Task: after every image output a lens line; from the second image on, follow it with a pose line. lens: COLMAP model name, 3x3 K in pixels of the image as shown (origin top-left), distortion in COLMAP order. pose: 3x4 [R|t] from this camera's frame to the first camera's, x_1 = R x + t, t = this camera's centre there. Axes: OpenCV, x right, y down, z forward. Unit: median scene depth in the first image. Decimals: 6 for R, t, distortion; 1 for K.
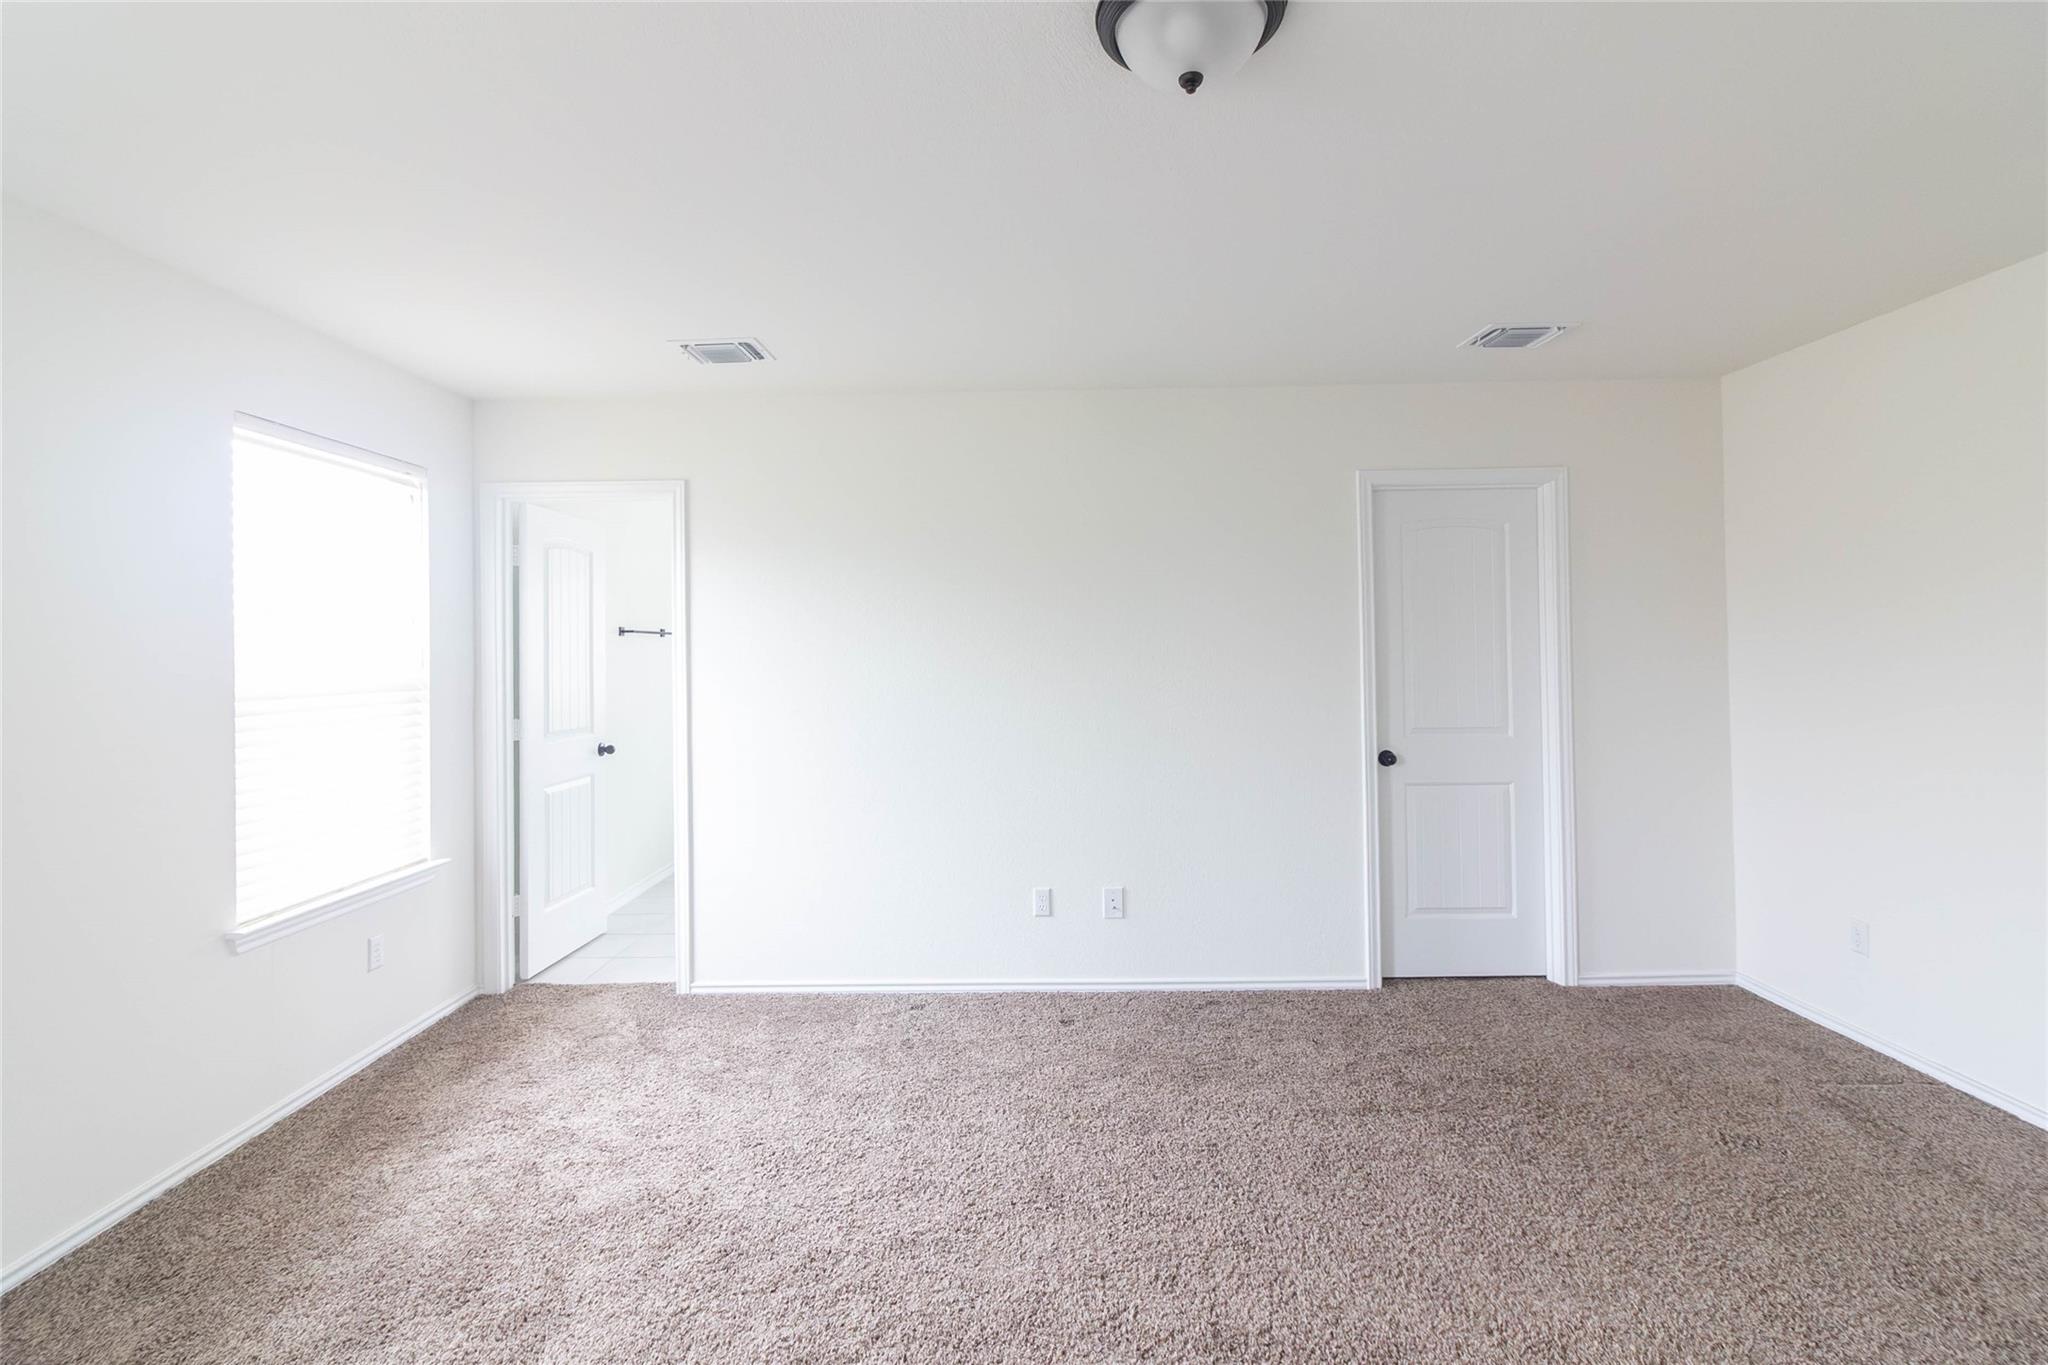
lens RADIAL K [[954.2, 0, 1026.0], [0, 954.2, 661.6], [0, 0, 1]] dist [-0.000718, 0.001120]
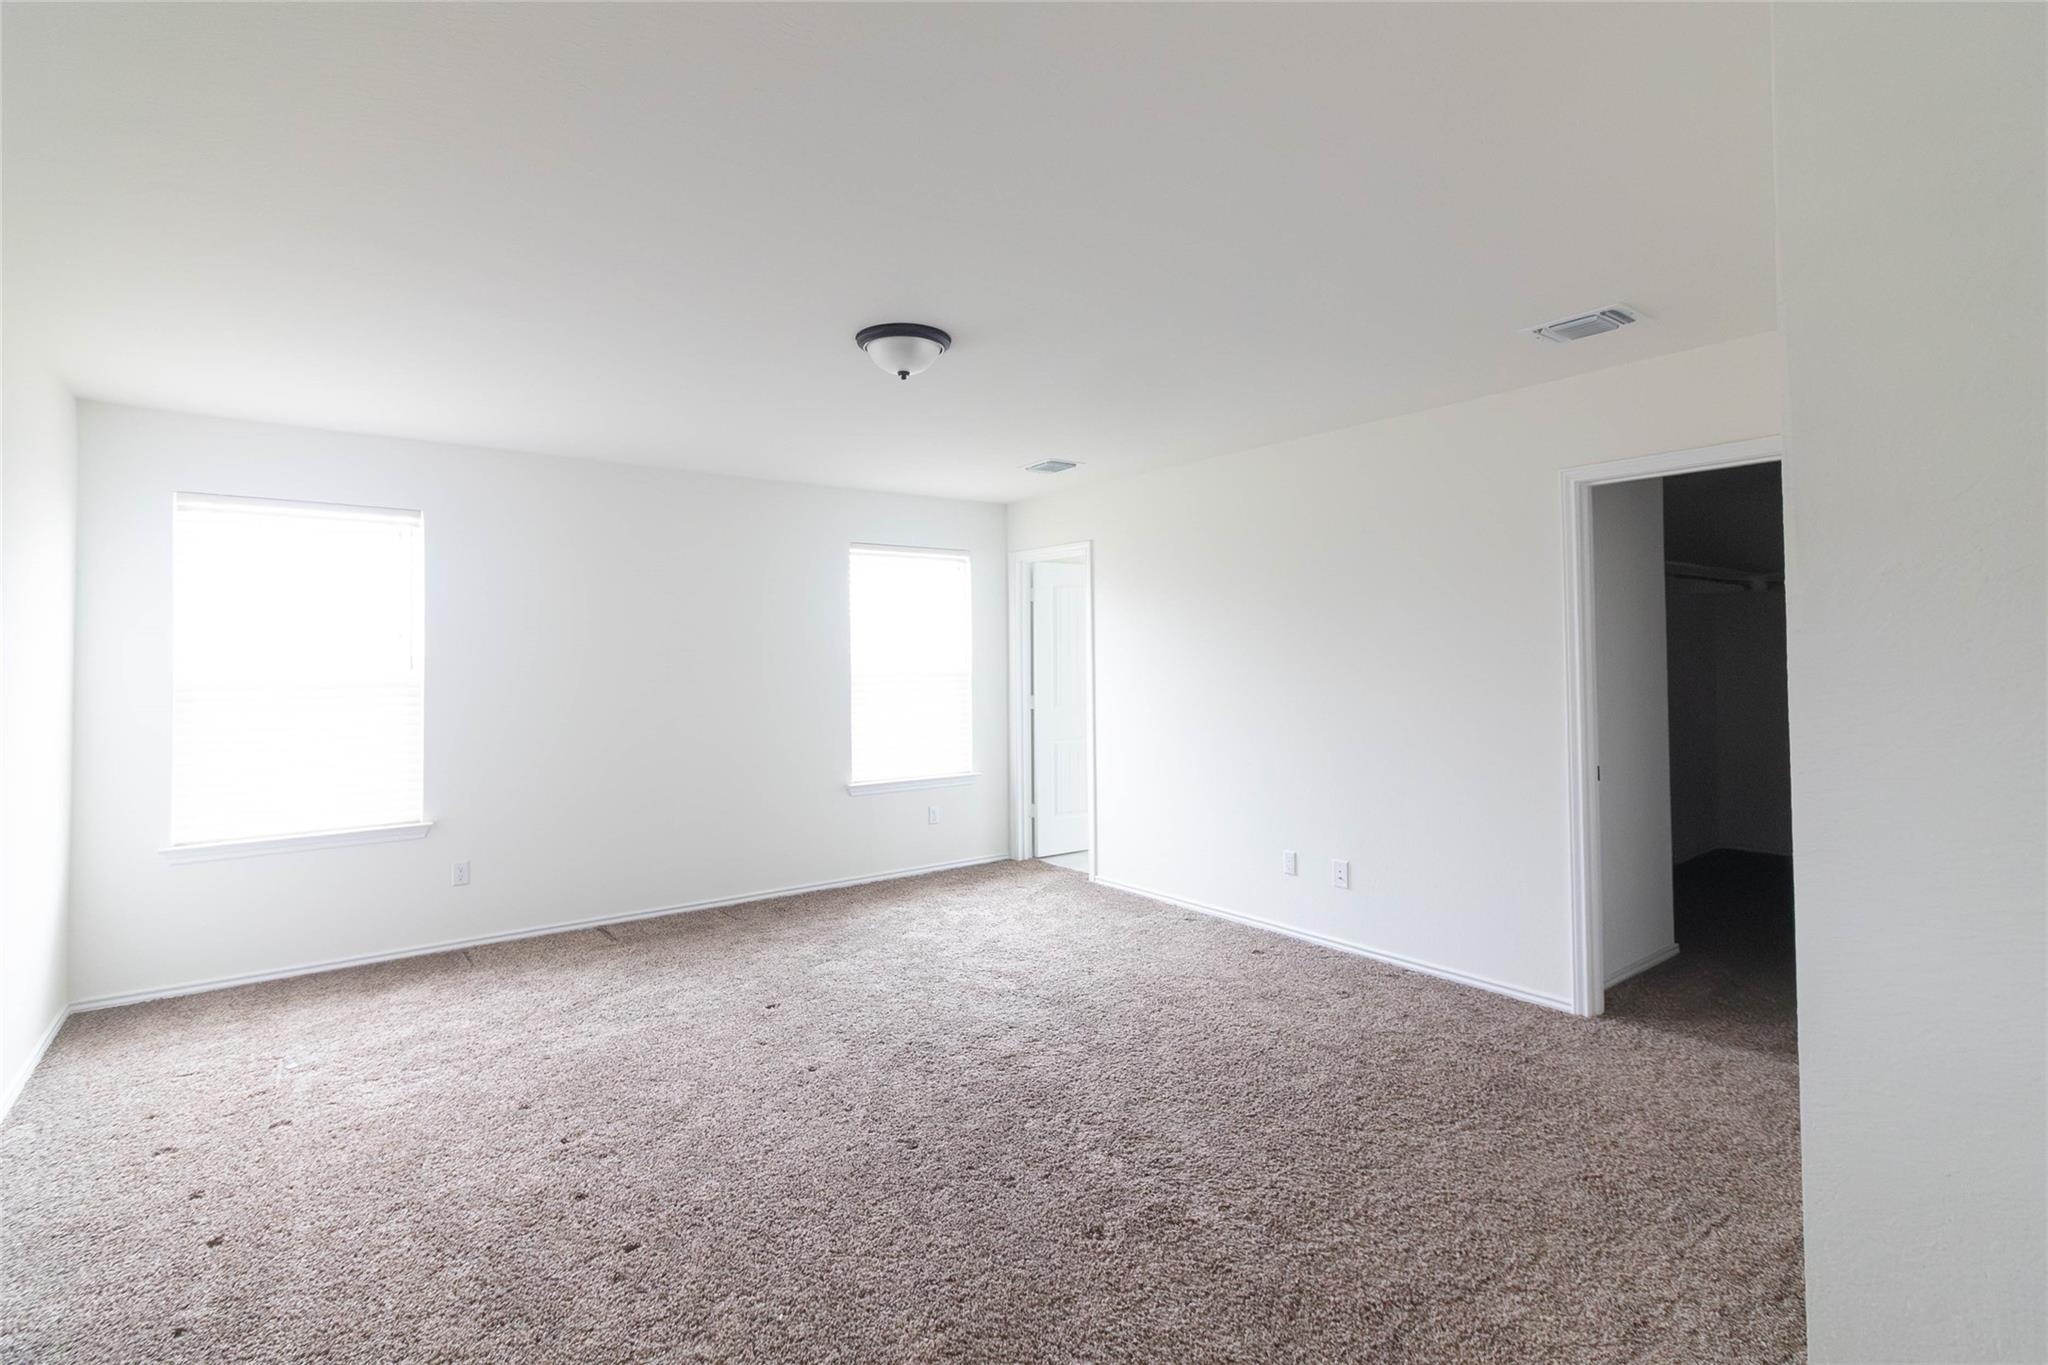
lens RADIAL K [[954.2, 0, 1020.7], [0, 954.2, 669.4], [0, 0, 1]] dist [-0.000718, 0.001120]
pose [[0.618655, 0.017680, -0.785464, 0.814384], [-0.008896, 0.999840, 0.015499, -0.010005], [0.785612, -0.002601, 0.618714, -0.020579]]
